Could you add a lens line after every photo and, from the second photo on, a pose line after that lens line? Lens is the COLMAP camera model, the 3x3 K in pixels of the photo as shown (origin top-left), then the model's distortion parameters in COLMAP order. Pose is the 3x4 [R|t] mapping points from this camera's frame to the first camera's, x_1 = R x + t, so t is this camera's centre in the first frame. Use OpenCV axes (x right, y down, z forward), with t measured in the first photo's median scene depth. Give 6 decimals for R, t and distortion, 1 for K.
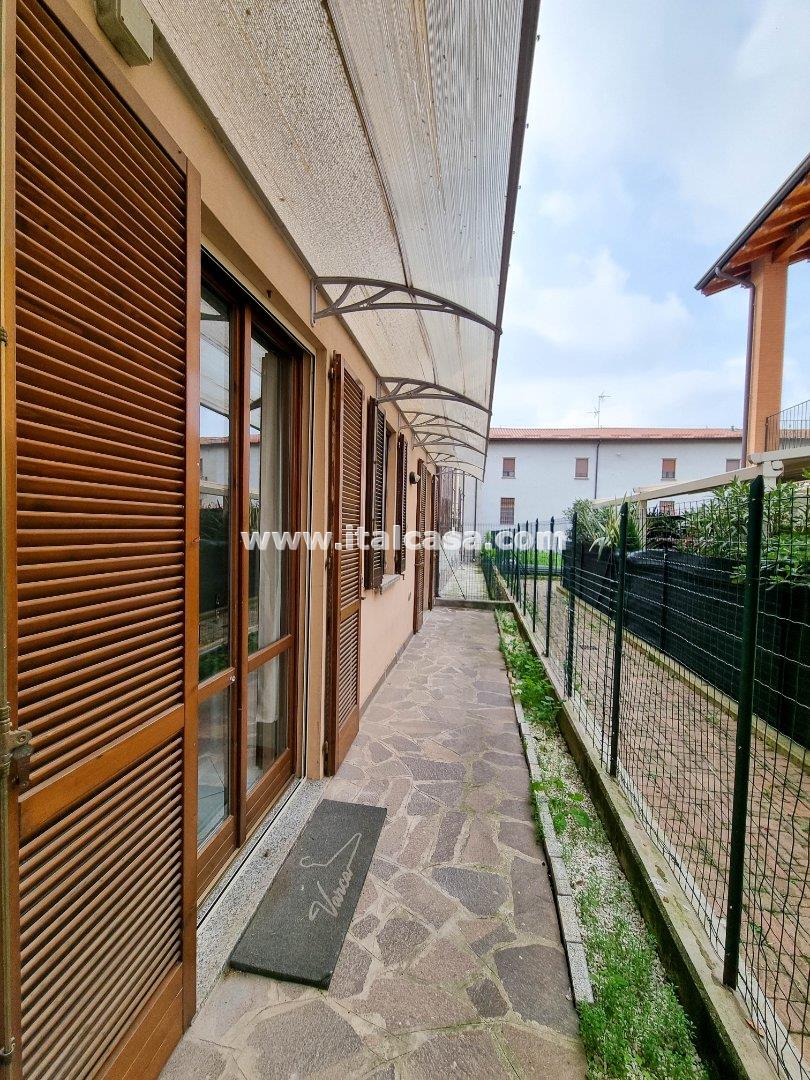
lens RADIAL K [[447.0, 0, 405.0], [0, 447.0, 540.0], [0, 0, 1]] dist [0.000954, -0.000296]
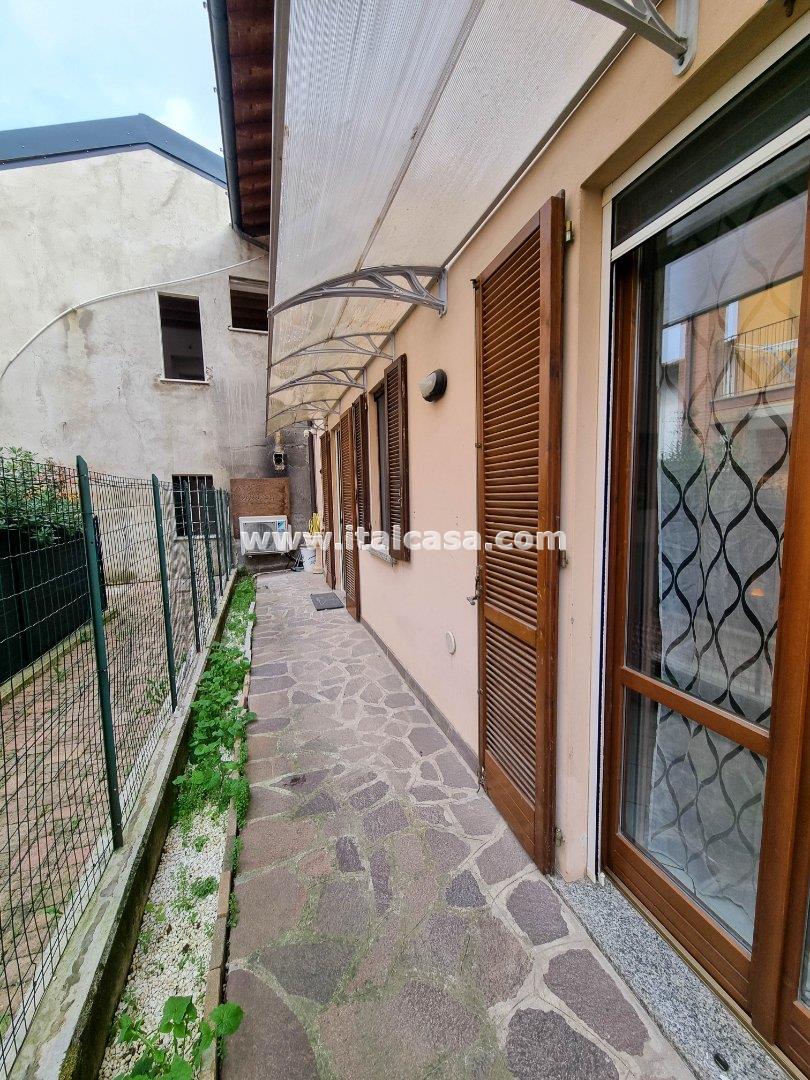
lens RADIAL K [[447.0, 0, 405.0], [0, 447.0, 540.0], [0, 0, 1]] dist [0.000954, -0.000296]
pose [[-0.892125, 0.040182, -0.449999, 0.307672], [-0.016167, 0.992560, 0.120680, -0.041979], [0.451500, 0.114937, -0.884837, 1.661973]]
